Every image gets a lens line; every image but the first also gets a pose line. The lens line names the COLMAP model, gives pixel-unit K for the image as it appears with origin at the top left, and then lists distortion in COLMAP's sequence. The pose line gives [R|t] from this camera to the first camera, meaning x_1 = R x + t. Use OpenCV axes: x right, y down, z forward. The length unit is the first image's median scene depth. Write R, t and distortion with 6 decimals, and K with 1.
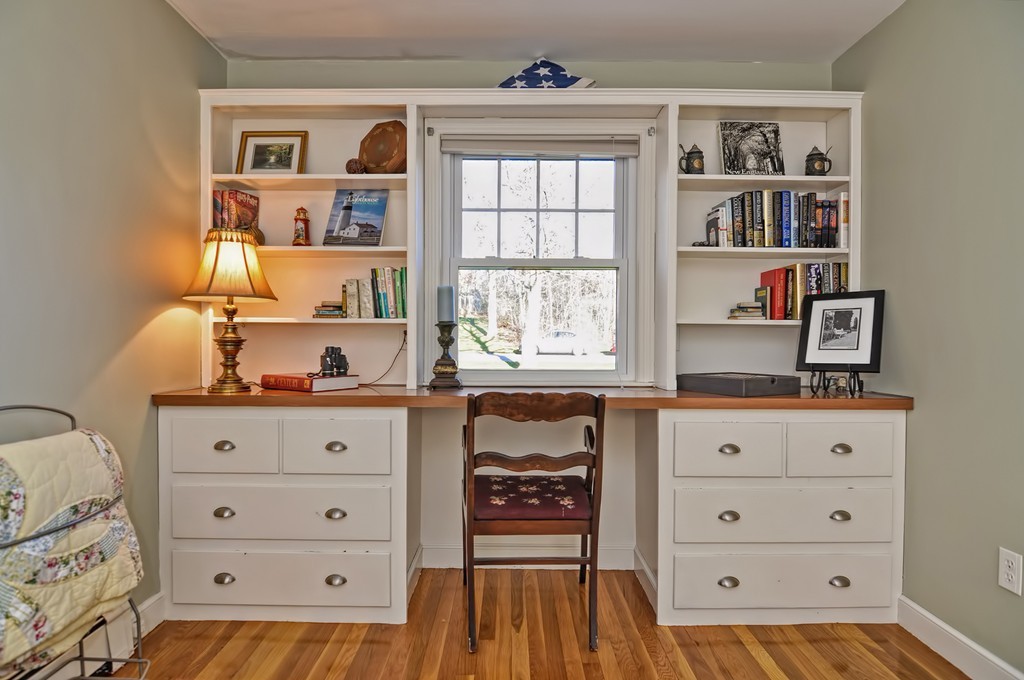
lens RADIAL K [[521.6, 0, 510.8], [0, 521.6, 341.3], [0, 0, 1]] dist [-0.003975, -0.000359]
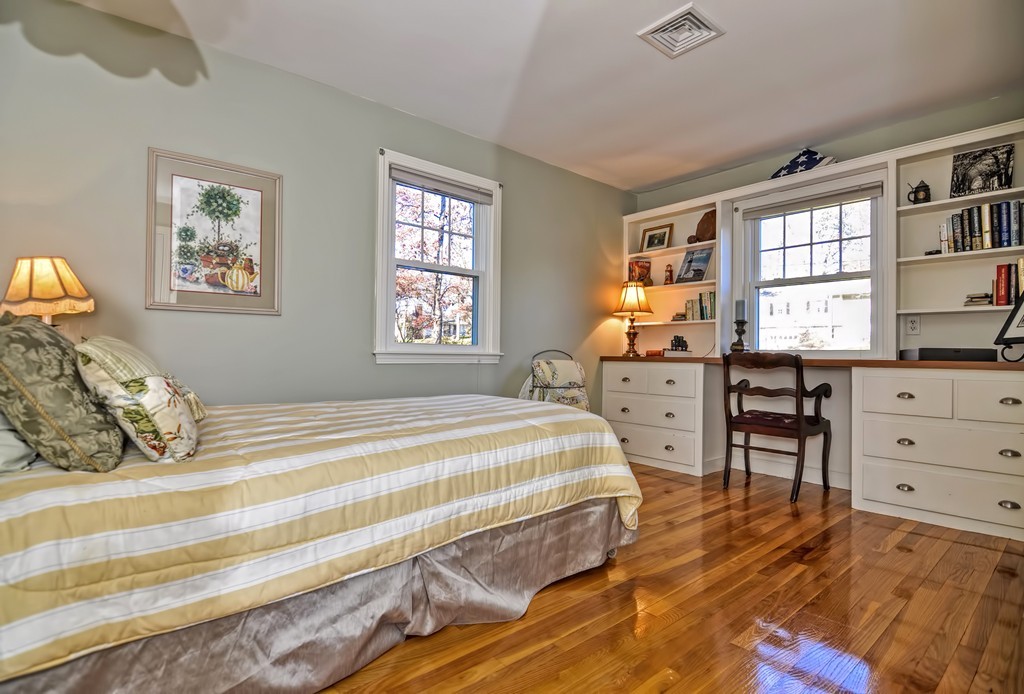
lens RADIAL K [[512.7, 0, 514.7], [0, 512.7, 348.0], [0, 0, 1]] dist [0.001964, 0.000744]
pose [[0.646125, -0.005657, -0.763211, 0.693852], [-0.014121, 0.999713, -0.019364, 0.098180], [0.763101, 0.023289, 0.645860, -0.664880]]
